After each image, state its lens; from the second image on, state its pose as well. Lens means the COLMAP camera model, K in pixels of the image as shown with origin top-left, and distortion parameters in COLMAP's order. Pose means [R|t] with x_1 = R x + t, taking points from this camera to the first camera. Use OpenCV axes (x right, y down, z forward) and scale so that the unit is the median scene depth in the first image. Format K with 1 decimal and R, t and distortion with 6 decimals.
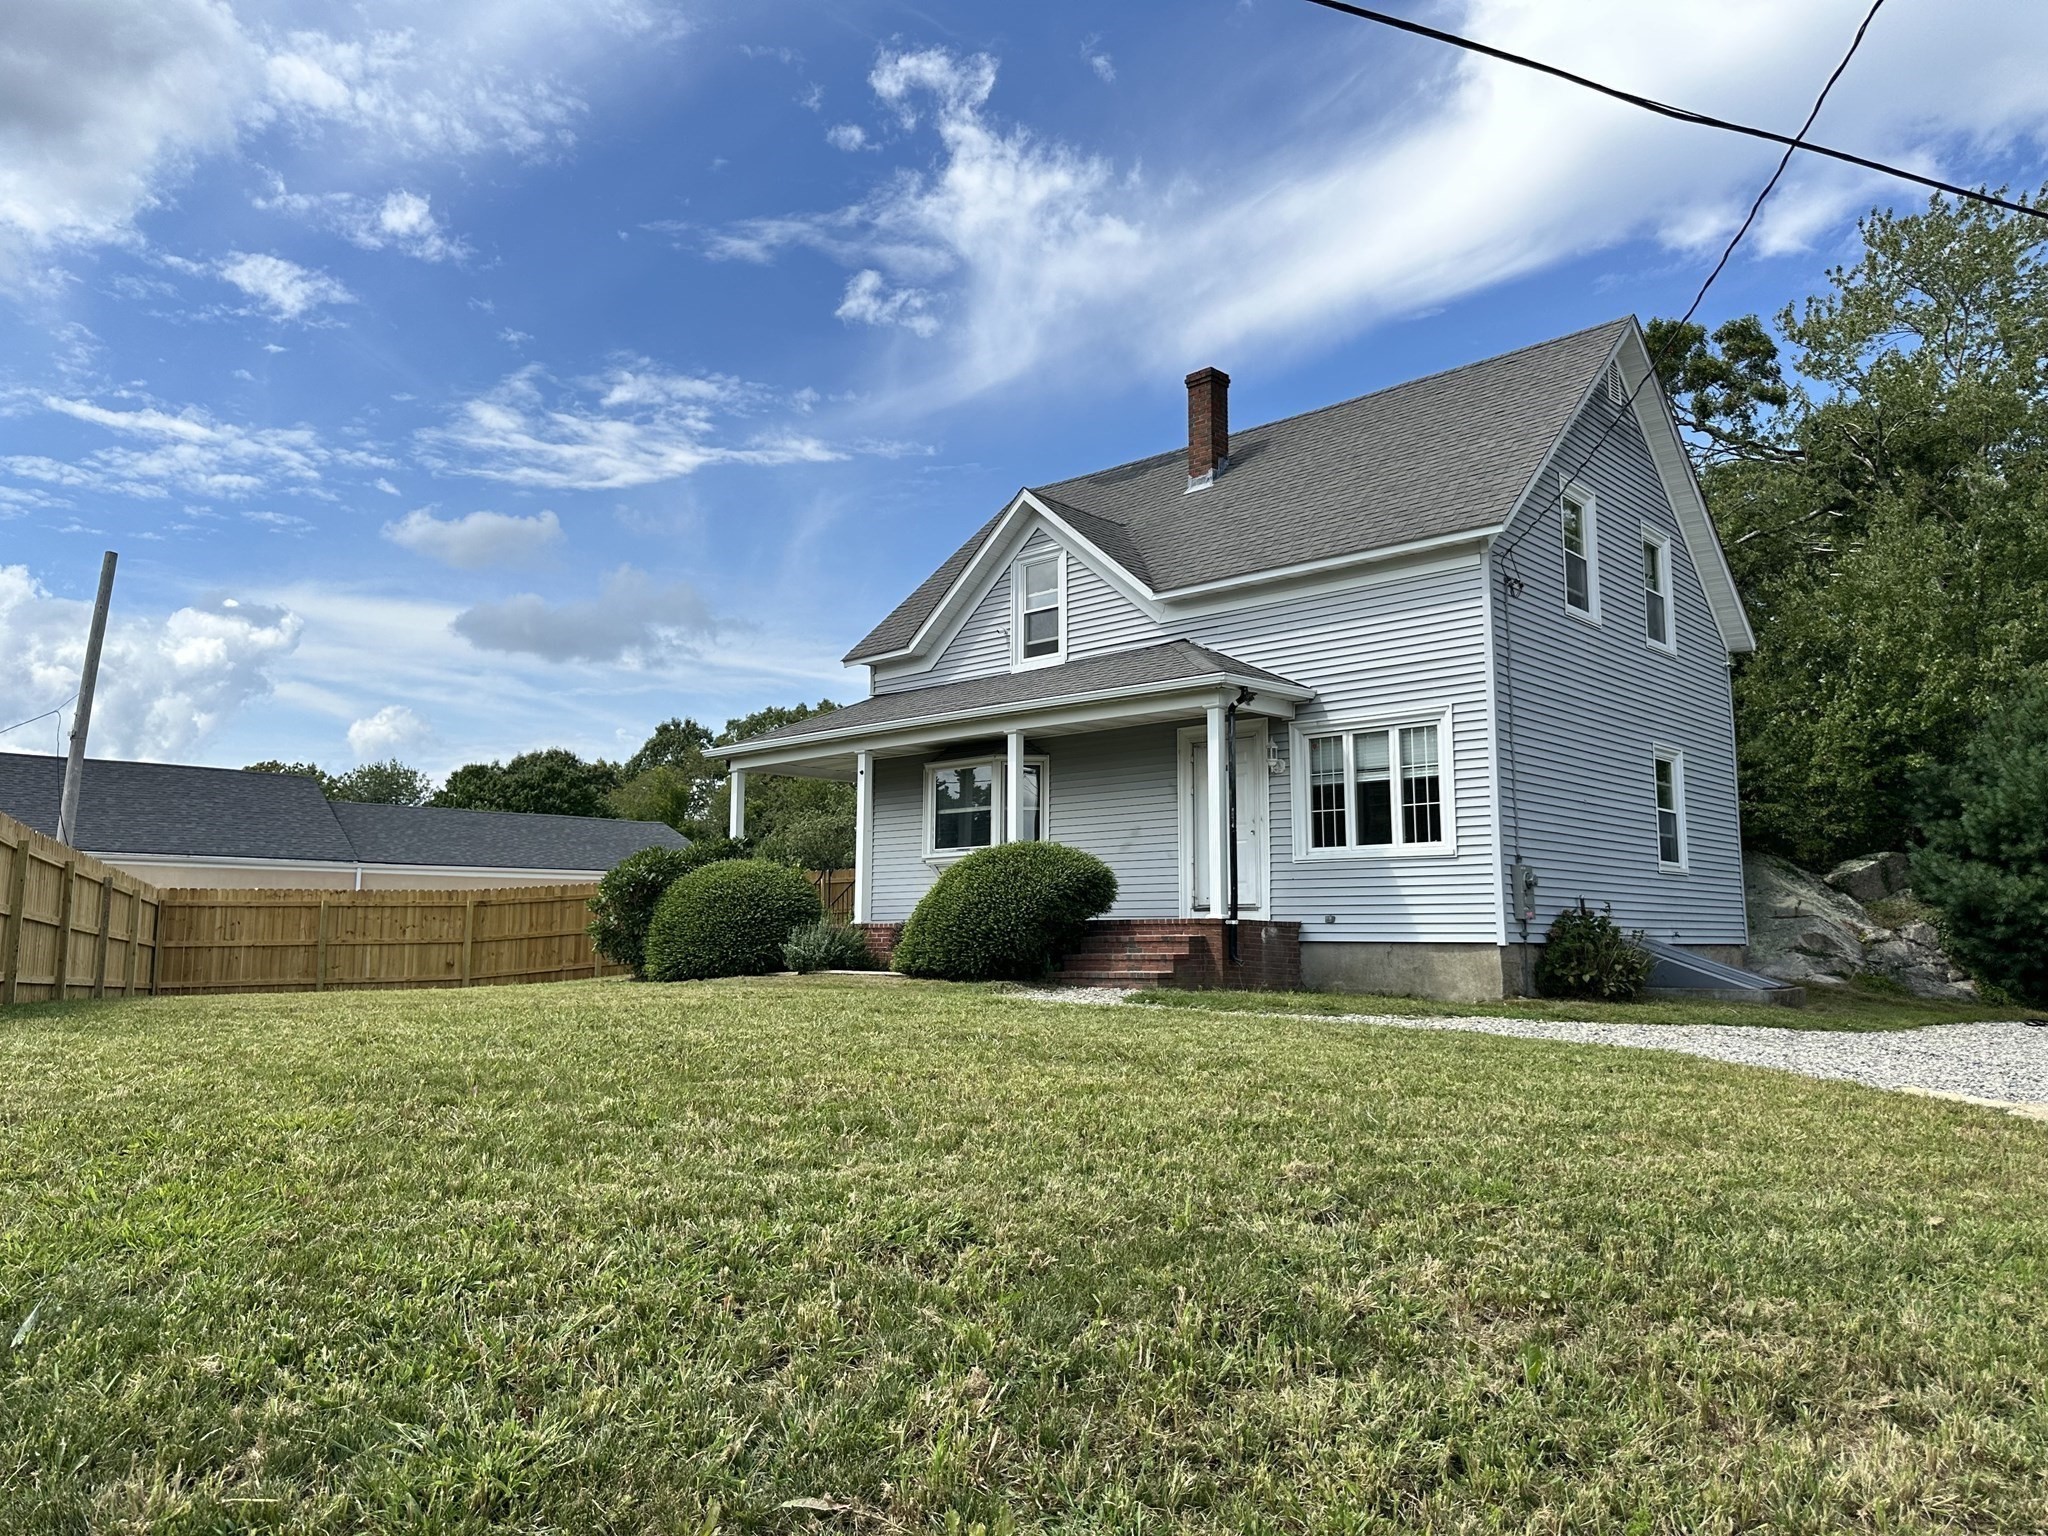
lens RADIAL K [[1431.6, 0, 1025.9], [0, 1431.6, 765.9], [0, 0, 1]] dist [0.010114, 0.000252]
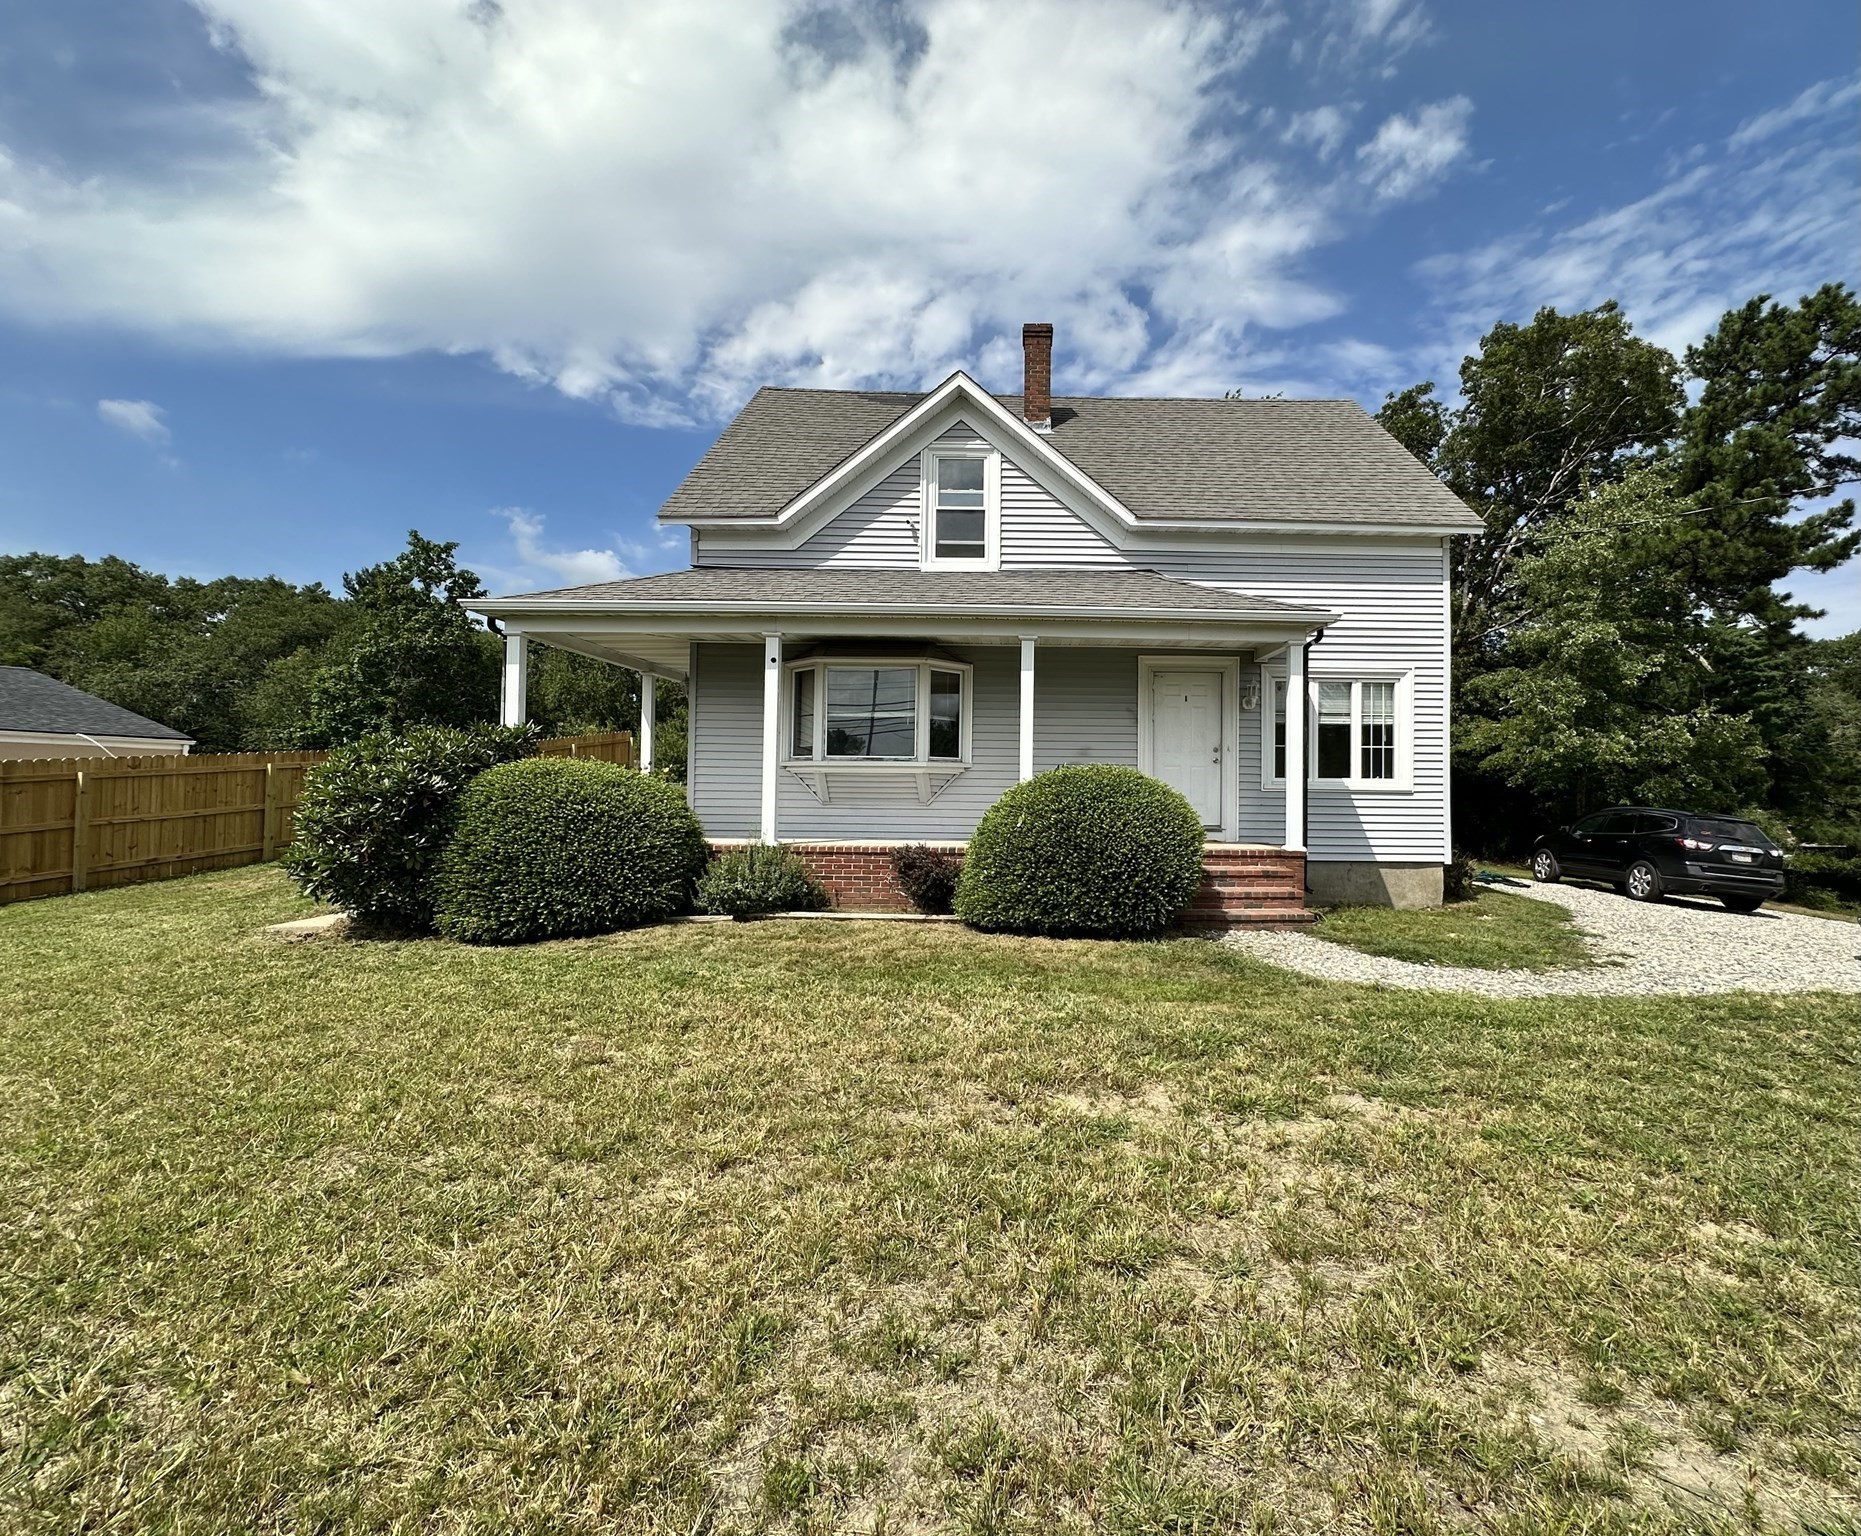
lens RADIAL K [[771.9, 0, 928.8], [0, 771.9, 766.4], [0, 0, 1]] dist [-0.004128, -0.000670]
pose [[0.731012, 0.012970, 0.682241, -0.437726], [-0.095341, 0.991953, 0.083299, 0.024597], [-0.675671, -0.125938, 0.726367, 0.768887]]
